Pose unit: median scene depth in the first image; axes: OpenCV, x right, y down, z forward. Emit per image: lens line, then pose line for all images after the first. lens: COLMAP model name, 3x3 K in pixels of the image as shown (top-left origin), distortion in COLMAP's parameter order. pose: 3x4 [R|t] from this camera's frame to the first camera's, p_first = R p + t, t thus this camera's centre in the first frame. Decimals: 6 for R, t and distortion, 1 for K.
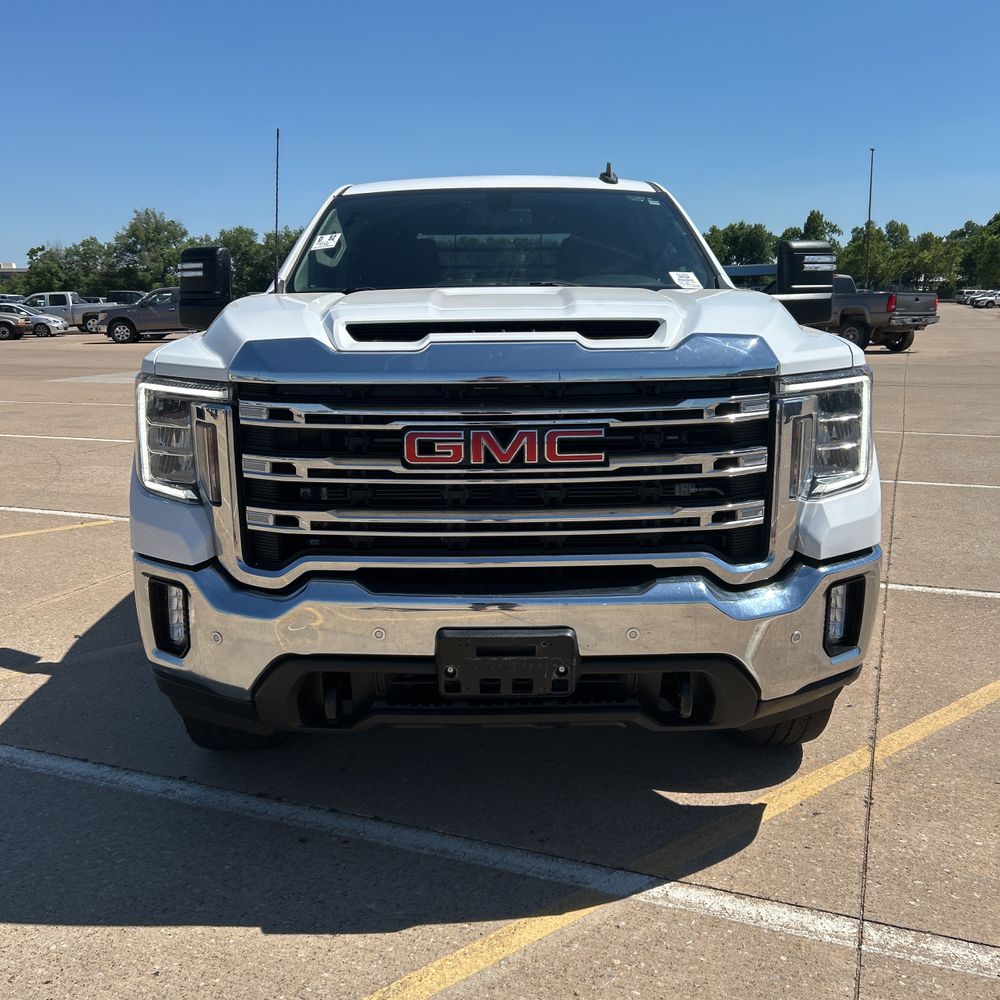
lens RADIAL K [[1007.5, 0, 507.7], [0, 1007.5, 498.1], [0, 0, 1]] dist [0.039298, 0.000000]
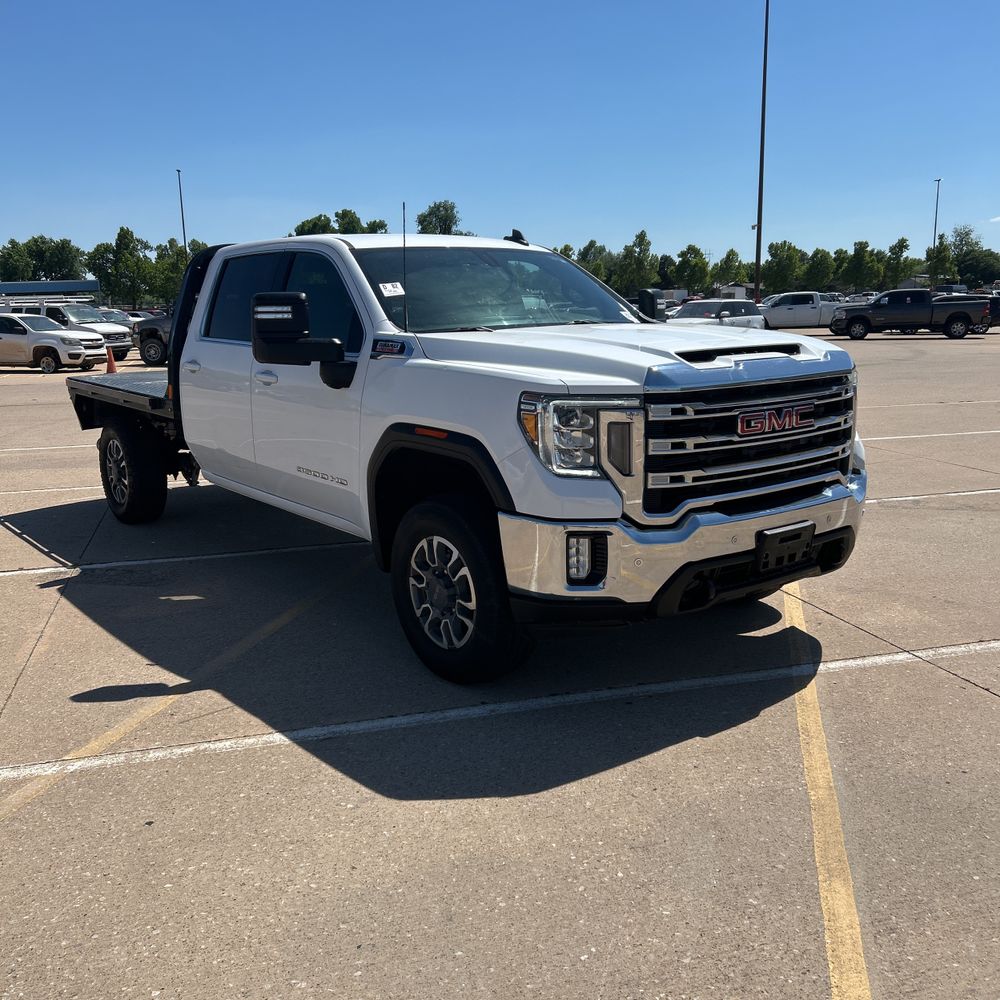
lens RADIAL K [[1007.5, 0, 494.3], [0, 1007.5, 505.5], [0, 0, 1]] dist [0.039298, 0.000000]
pose [[0.790845, -0.126353, 0.598831, -1.386176], [0.130820, 0.990742, 0.036279, -0.030777], [-0.597871, 0.049648, 0.800053, -0.085140]]
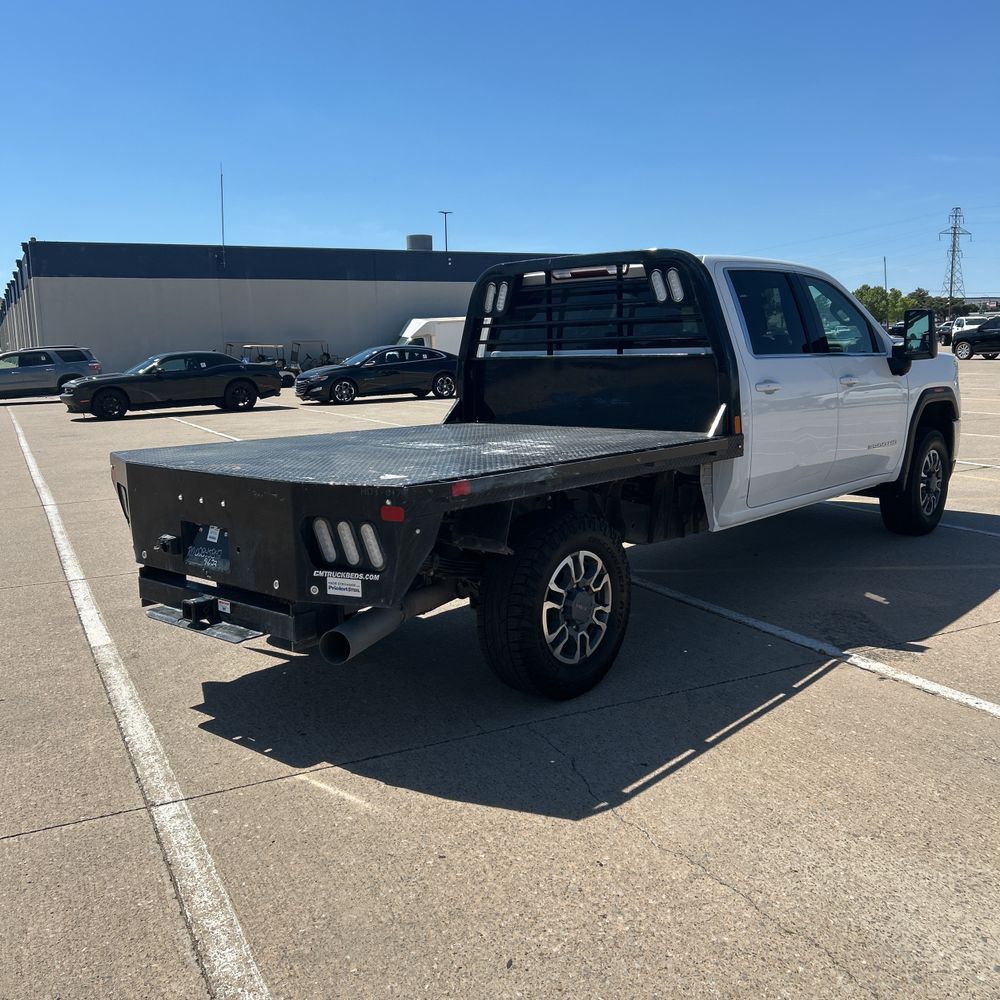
lens RADIAL K [[1007.5, 0, 496.7], [0, 1007.5, 493.7], [0, 0, 1]] dist [0.039298, 0.000000]
pose [[-0.744132, -0.074481, 0.663867, -1.490171], [0.163594, 0.943189, 0.289193, -0.921678], [-0.647691, 0.323802, -0.689673, 4.453538]]
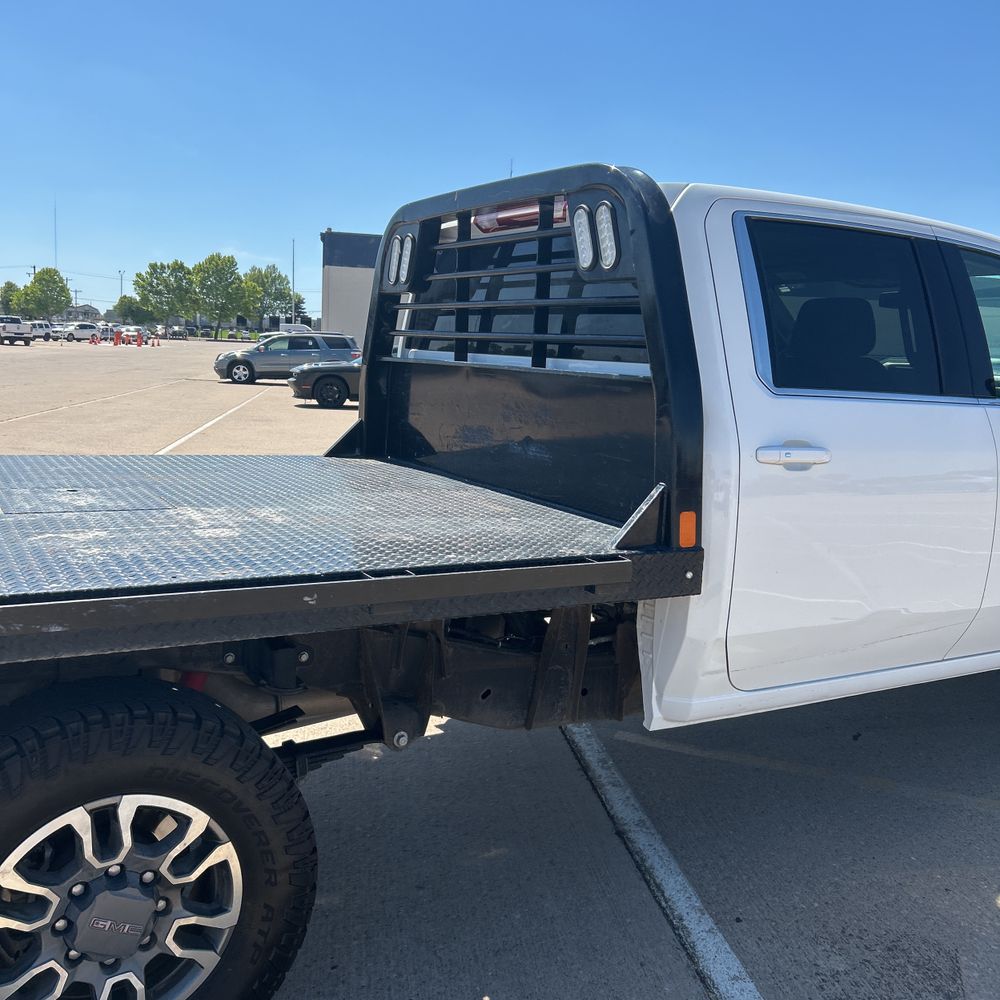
lens RADIAL K [[1007.5, 0, 501.2], [0, 1007.5, 492.0], [0, 0, 1]] dist [0.039298, 0.000000]
pose [[-0.510574, -0.139696, 0.848410, -1.197404], [0.128892, 0.963130, 0.236152, -0.653683], [-0.850118, 0.229926, -0.473743, 3.210773]]
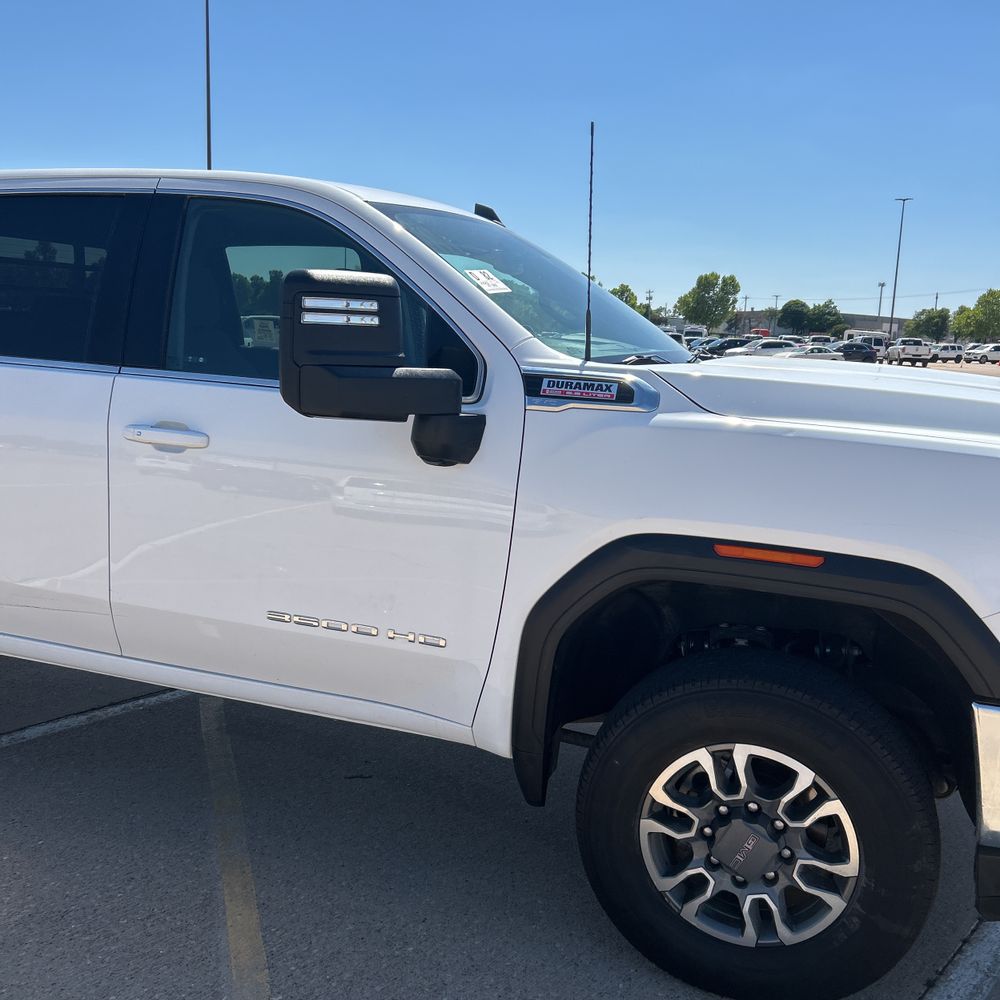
lens RADIAL K [[1007.5, 0, 503.0], [0, 1007.5, 507.0], [0, 0, 1]] dist [0.039298, 0.000000]
pose [[0.340303, -0.144021, 0.929221, -1.344065], [0.148989, 0.983976, 0.097944, -0.272635], [-0.928437, 0.105113, 0.356308, 1.237070]]
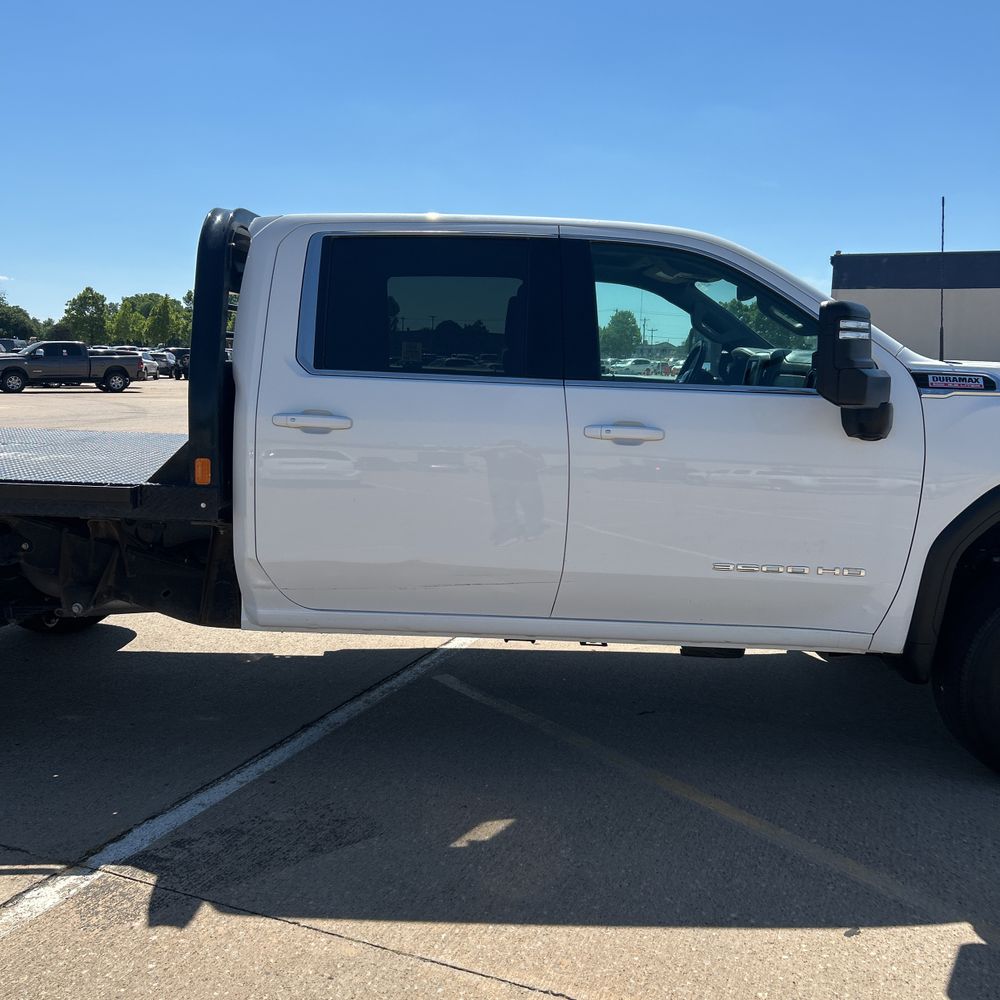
lens RADIAL K [[1007.5, 0, 493.0], [0, 1007.5, 502.4], [0, 0, 1]] dist [0.039298, 0.000000]
pose [[0.020473, -0.134115, 0.990754, -1.820505], [0.179923, 0.975278, 0.128302, -0.412418], [-0.983468, 0.175632, 0.044097, 2.107695]]
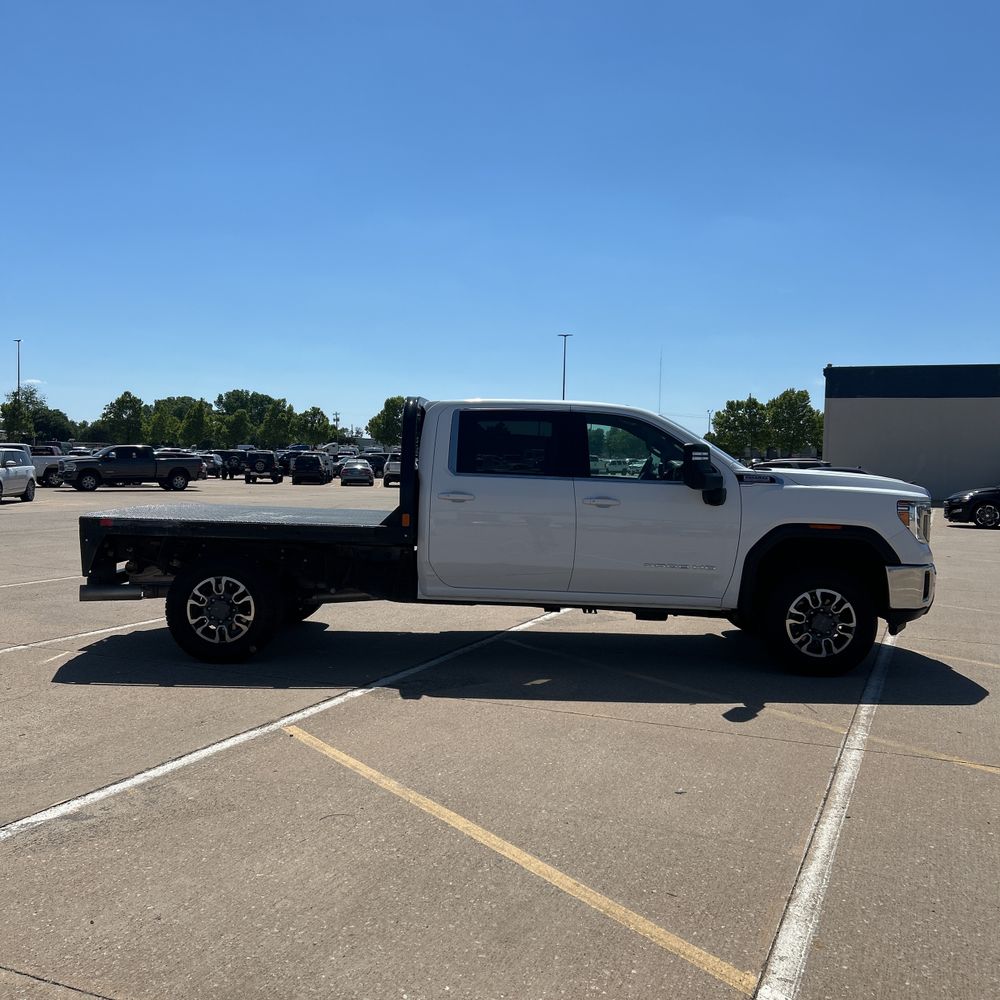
lens RADIAL K [[1007.5, 0, 495.6], [0, 1007.5, 503.8], [0, 0, 1]] dist [0.039298, 0.000000]
pose [[0.038551, -0.038166, 0.998527, -3.430398], [0.180128, 0.983166, 0.030625, -0.438231], [-0.982887, 0.178682, 0.044777, 2.150757]]
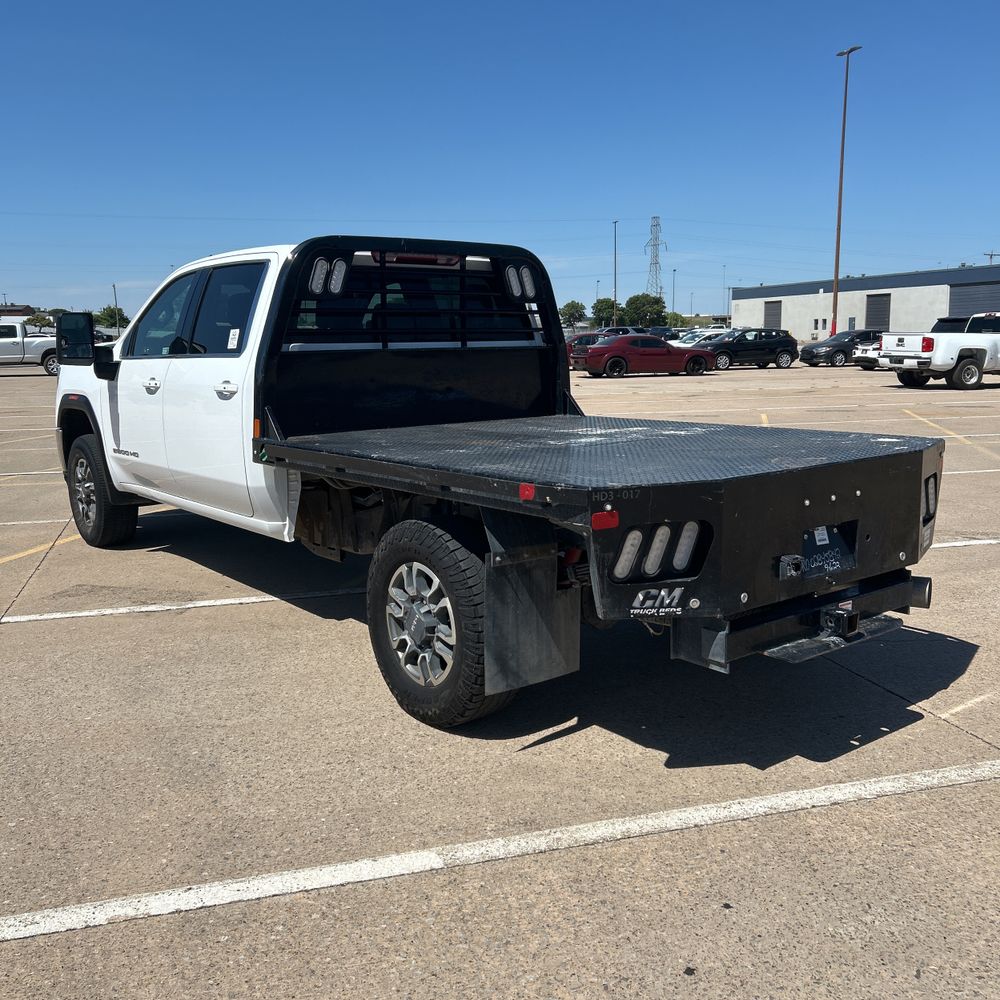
lens RADIAL K [[1007.5, 0, 513.3], [0, 1007.5, 497.7], [0, 0, 1]] dist [0.039298, 0.000000]
pose [[-0.781334, 0.110856, -0.614189, 1.277536], [-0.113044, 0.942684, 0.313955, -0.914271], [0.613790, 0.314735, -0.724019, 4.396897]]
